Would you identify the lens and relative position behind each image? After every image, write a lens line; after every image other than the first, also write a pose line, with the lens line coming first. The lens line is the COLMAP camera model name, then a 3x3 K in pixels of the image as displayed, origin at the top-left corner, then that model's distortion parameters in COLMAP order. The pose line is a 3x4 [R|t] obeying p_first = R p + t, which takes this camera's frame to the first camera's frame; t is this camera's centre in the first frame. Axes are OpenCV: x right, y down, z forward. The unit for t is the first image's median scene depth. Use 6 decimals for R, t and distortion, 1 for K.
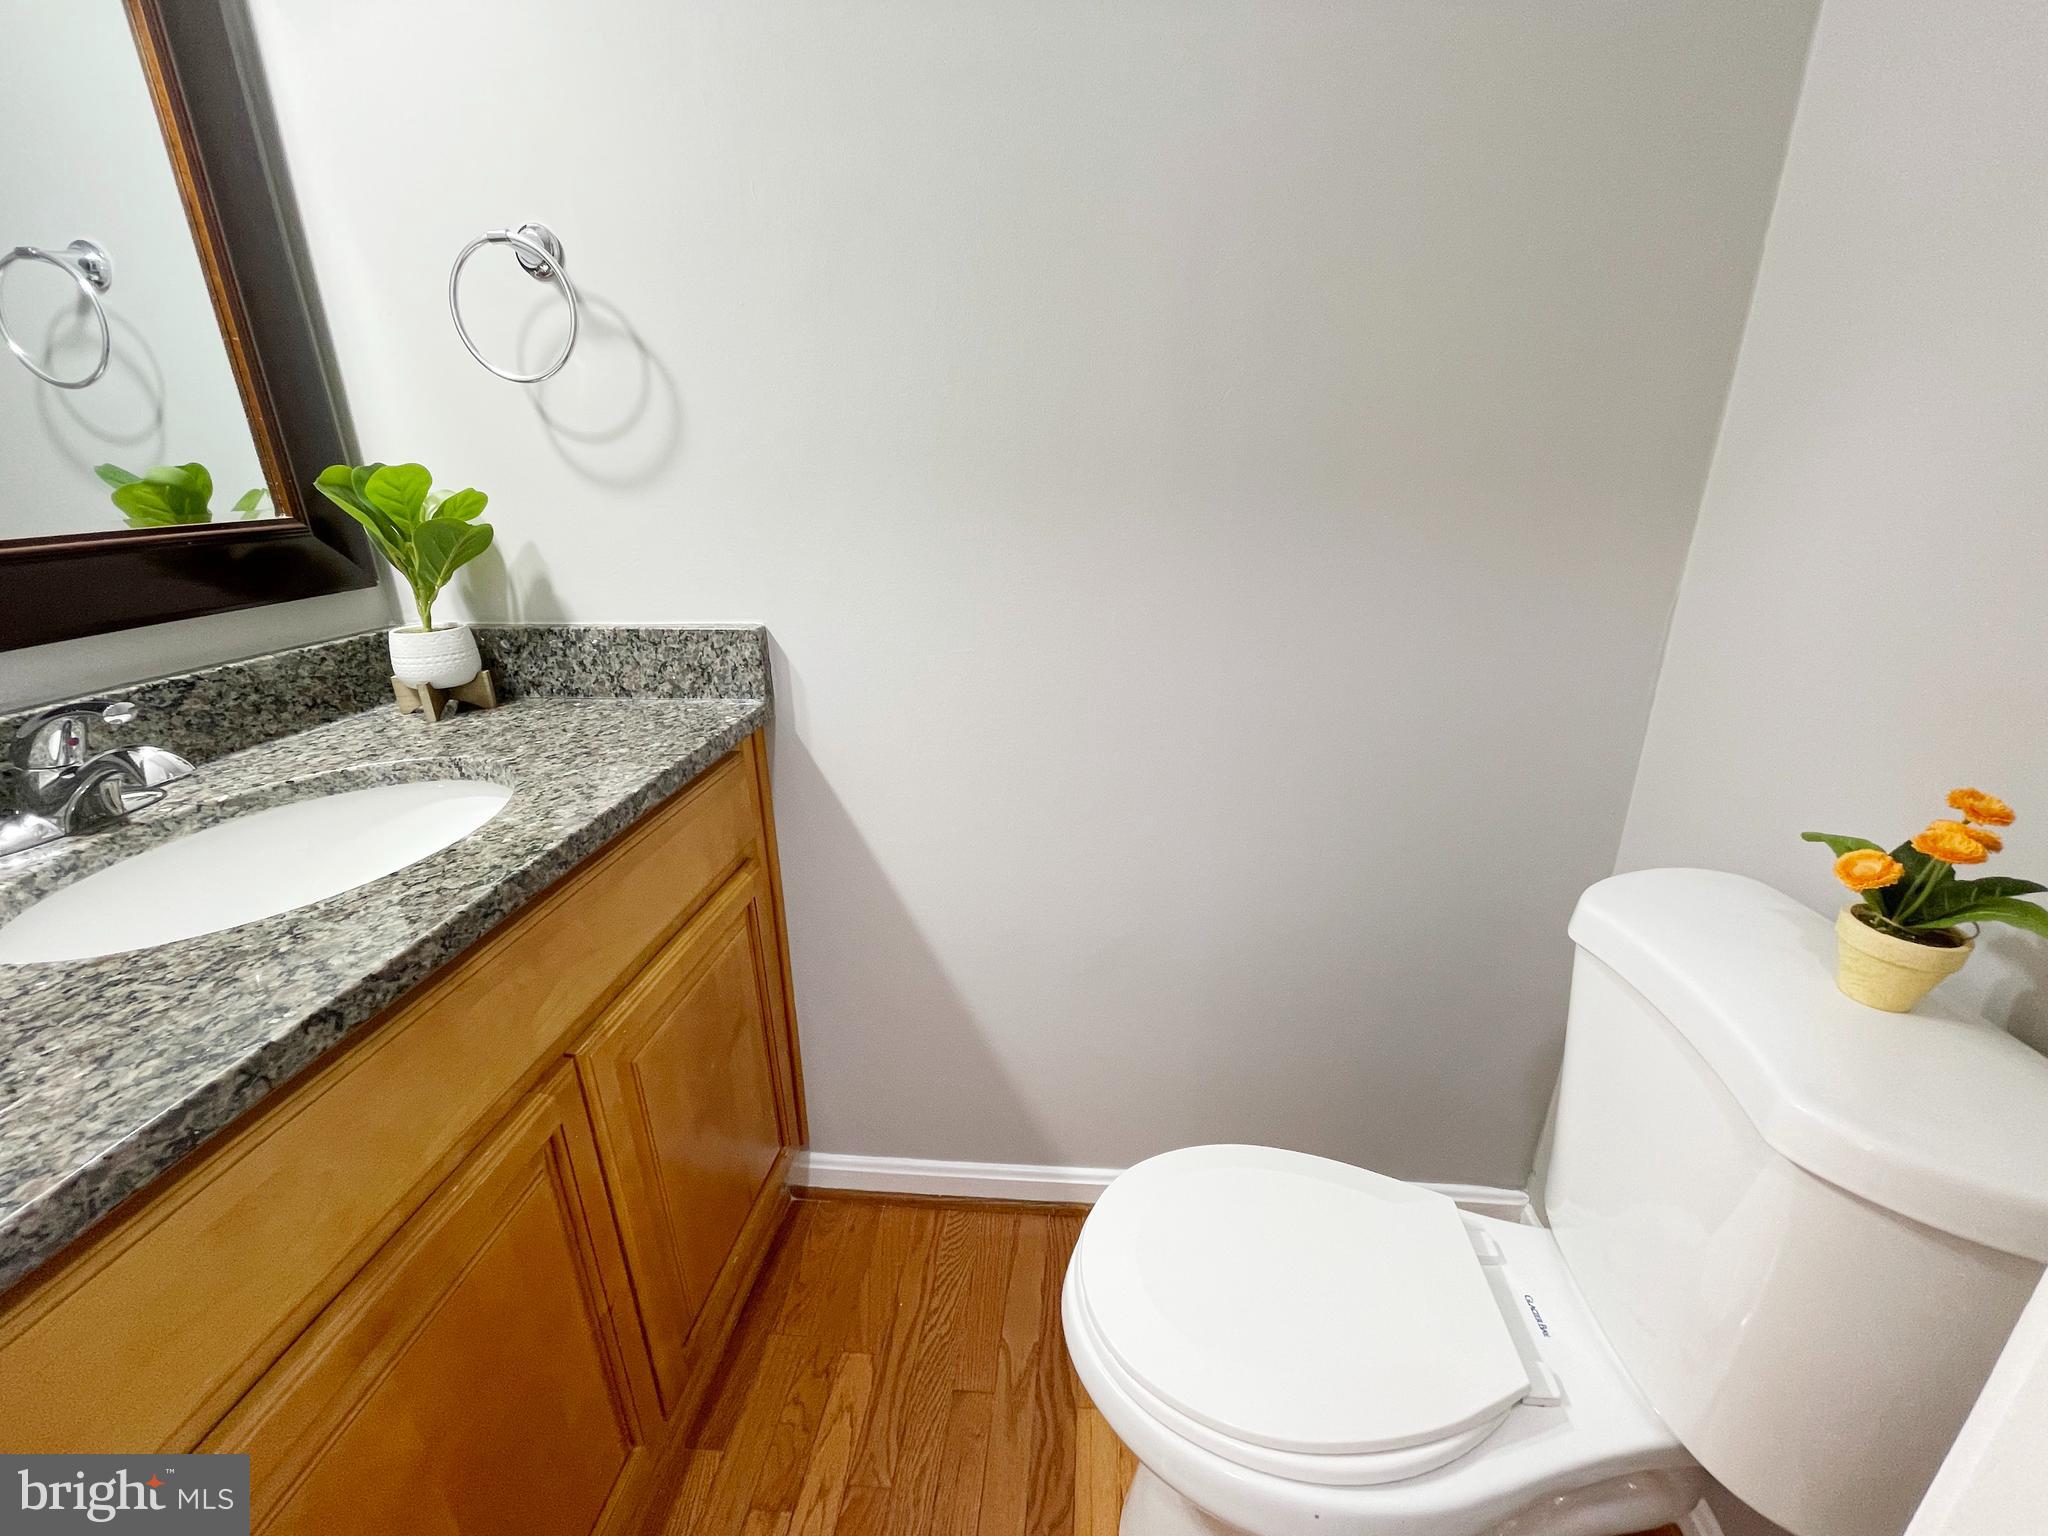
lens RADIAL K [[834.2, 0, 1023.9], [0, 834.2, 763.5], [0, 0, 1]] dist [-0.000304, 0.000449]
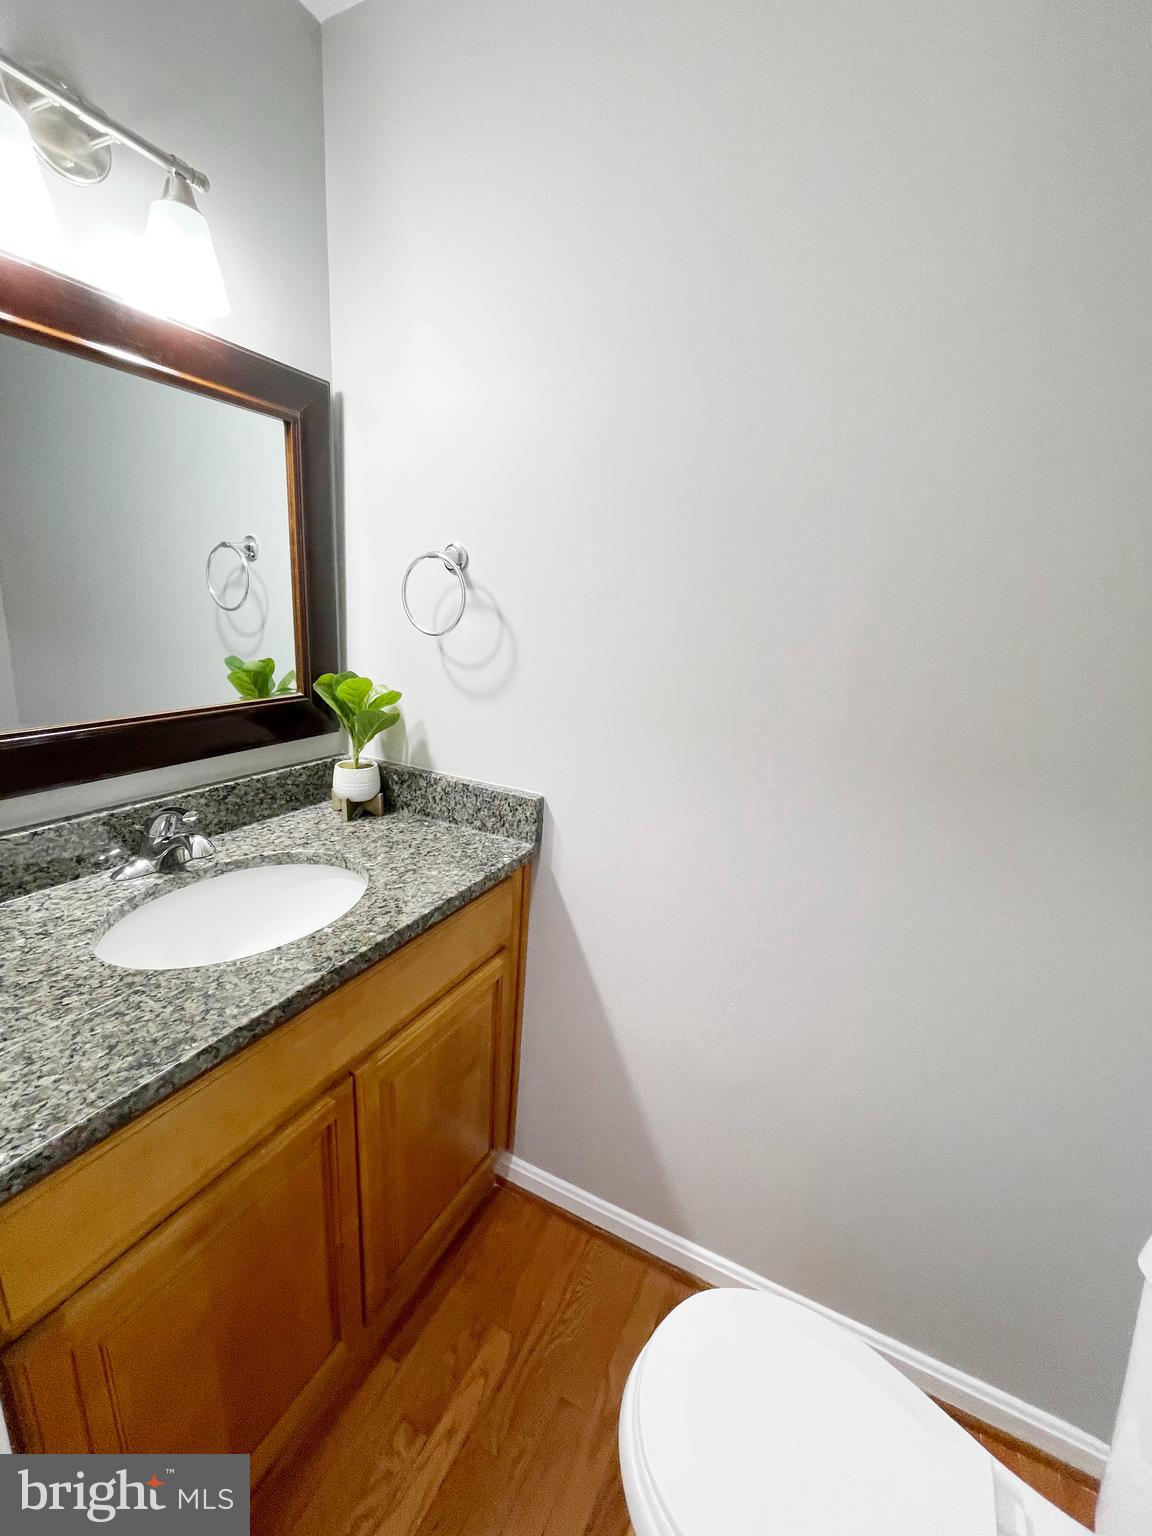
lens RADIAL K [[625.7, 0, 573.5], [0, 625.7, 767.2], [0, 0, 1]] dist [-0.000304, 0.000449]
pose [[0.929321, 0.163042, -0.331331, 0.113164], [-0.194055, 0.978995, -0.062541, -0.179128], [0.314175, 0.122417, 0.941439, -0.042339]]
